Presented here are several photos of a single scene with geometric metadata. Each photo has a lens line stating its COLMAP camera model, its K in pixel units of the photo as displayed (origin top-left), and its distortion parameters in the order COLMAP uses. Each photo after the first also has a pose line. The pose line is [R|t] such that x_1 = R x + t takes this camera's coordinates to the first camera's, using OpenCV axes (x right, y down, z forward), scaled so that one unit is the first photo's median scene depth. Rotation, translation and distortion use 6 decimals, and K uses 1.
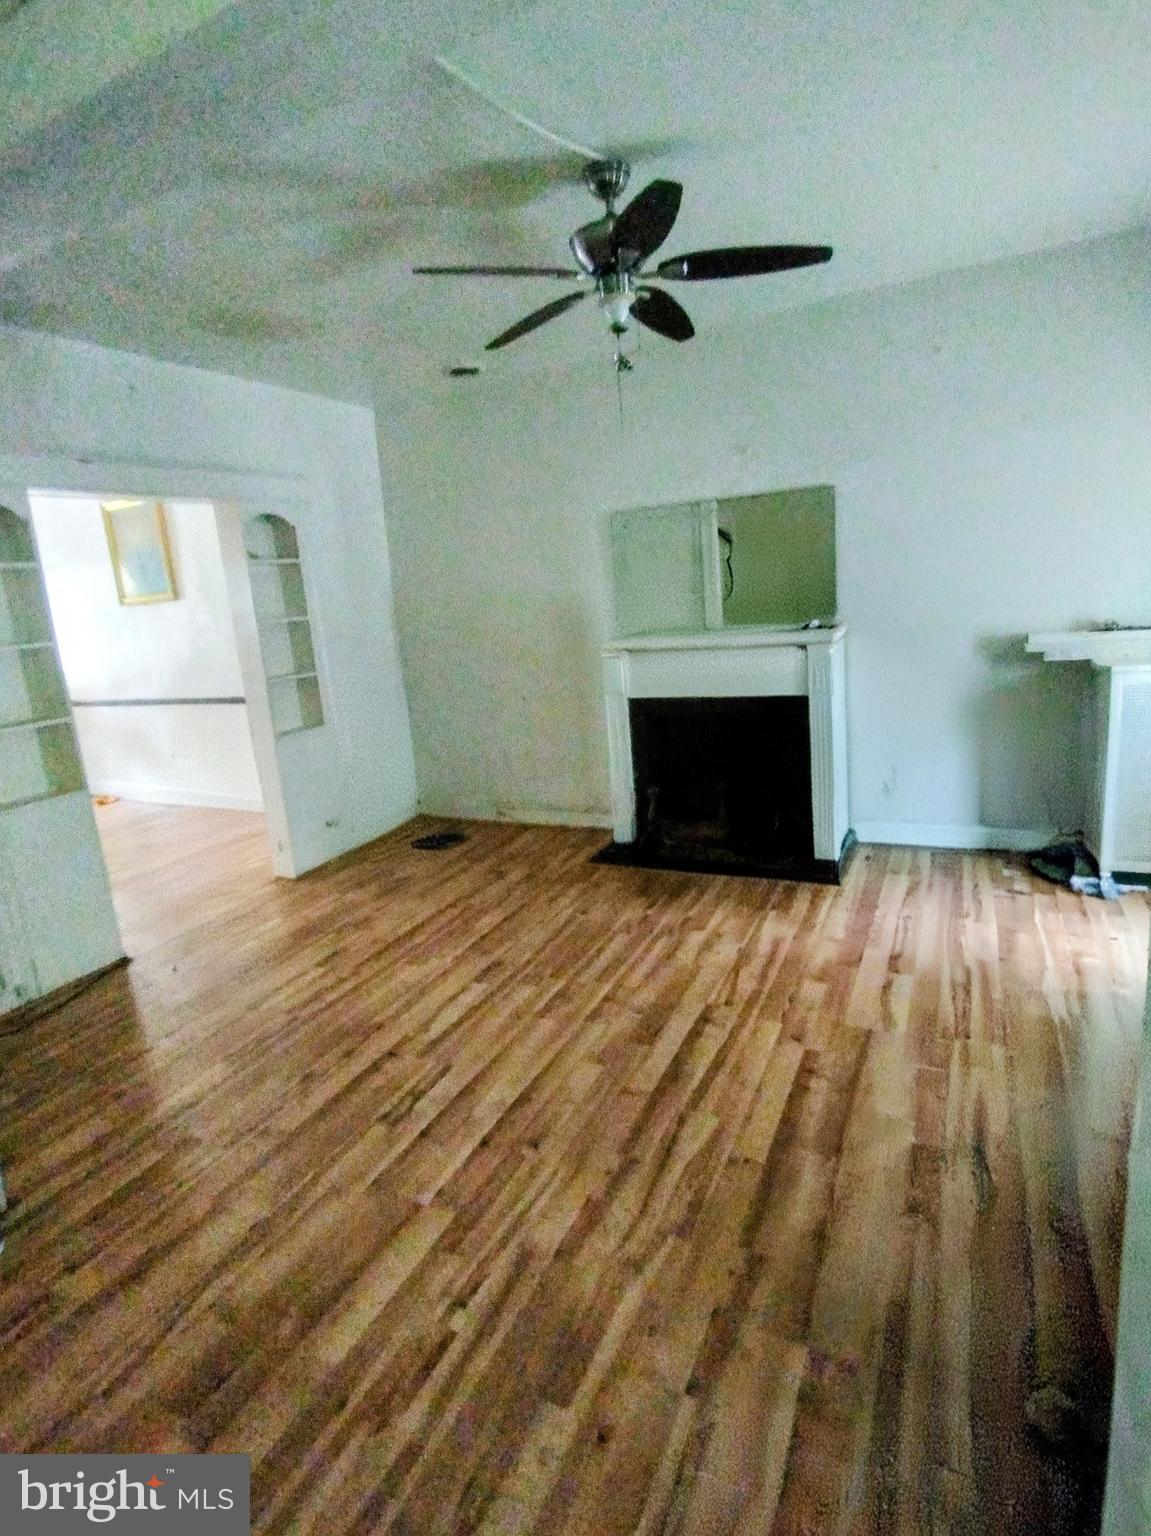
lens RADIAL K [[745.7, 0, 576.3], [0, 745.7, 754.1], [0, 0, 1]] dist [-0.005596, -0.000969]
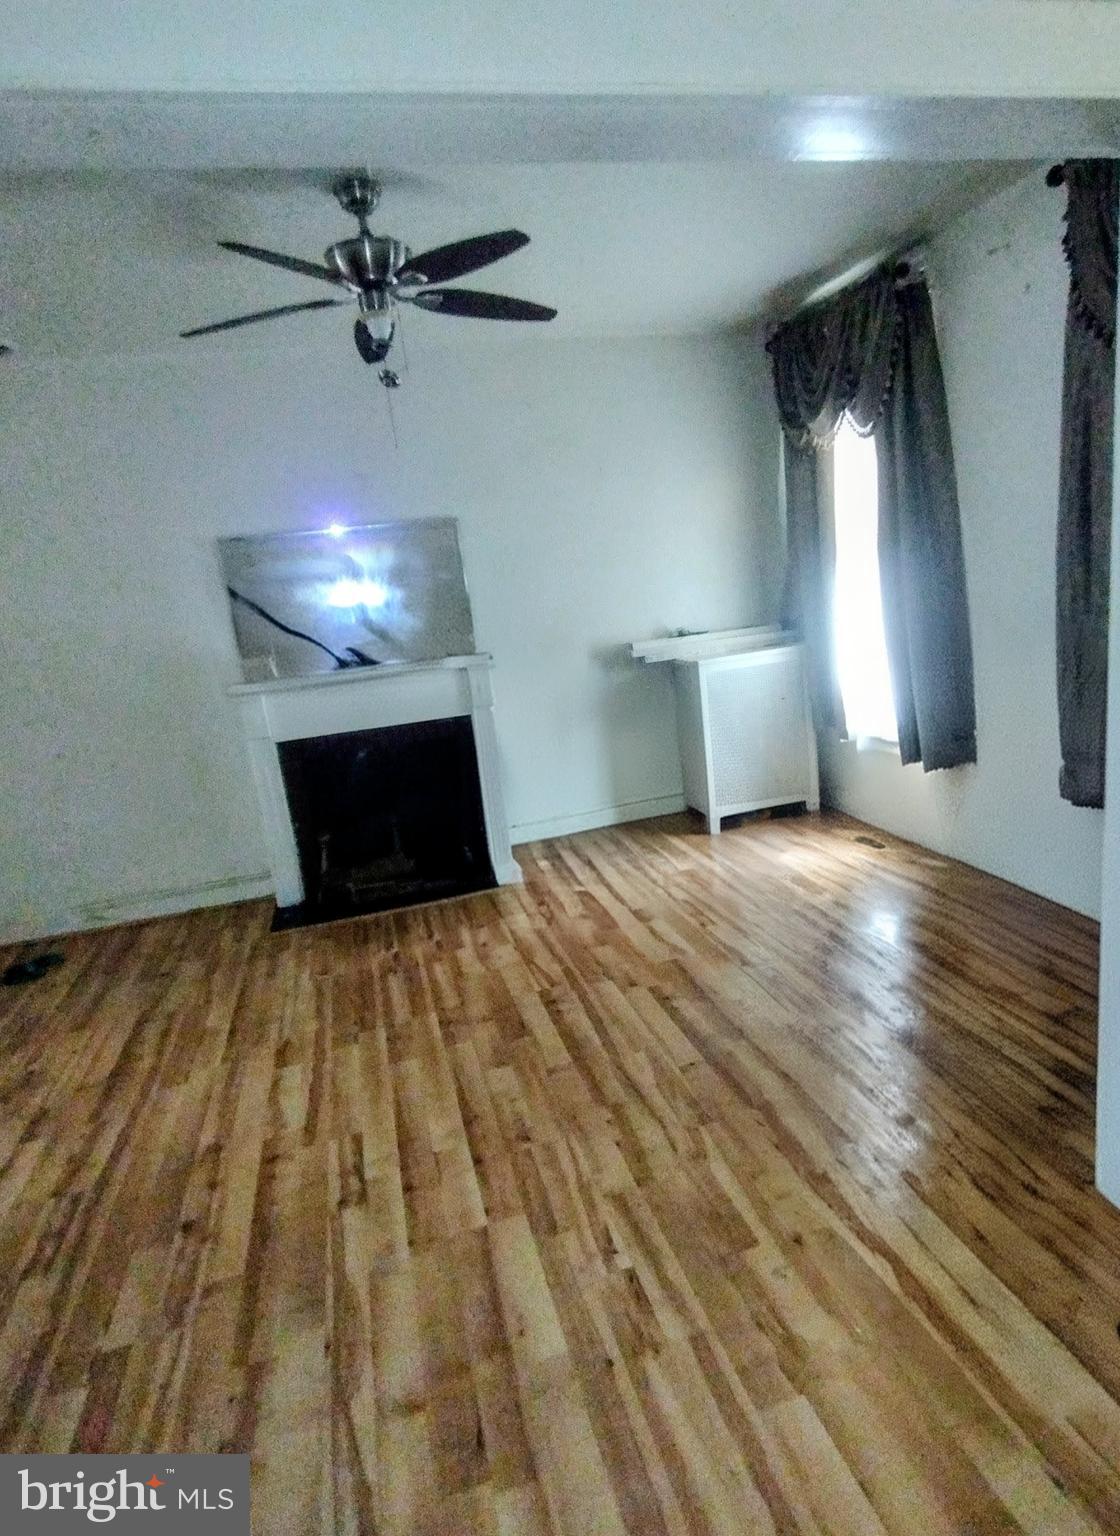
lens RADIAL K [[822.7, 0, 562.7], [0, 822.7, 774.3], [0, 0, 1]] dist [-0.000394, -0.000511]
pose [[0.768889, -0.145215, 0.622673, -0.483589], [0.181570, 0.983365, 0.005126, 0.033897], [-0.613059, 0.109118, 0.782465, 0.035461]]
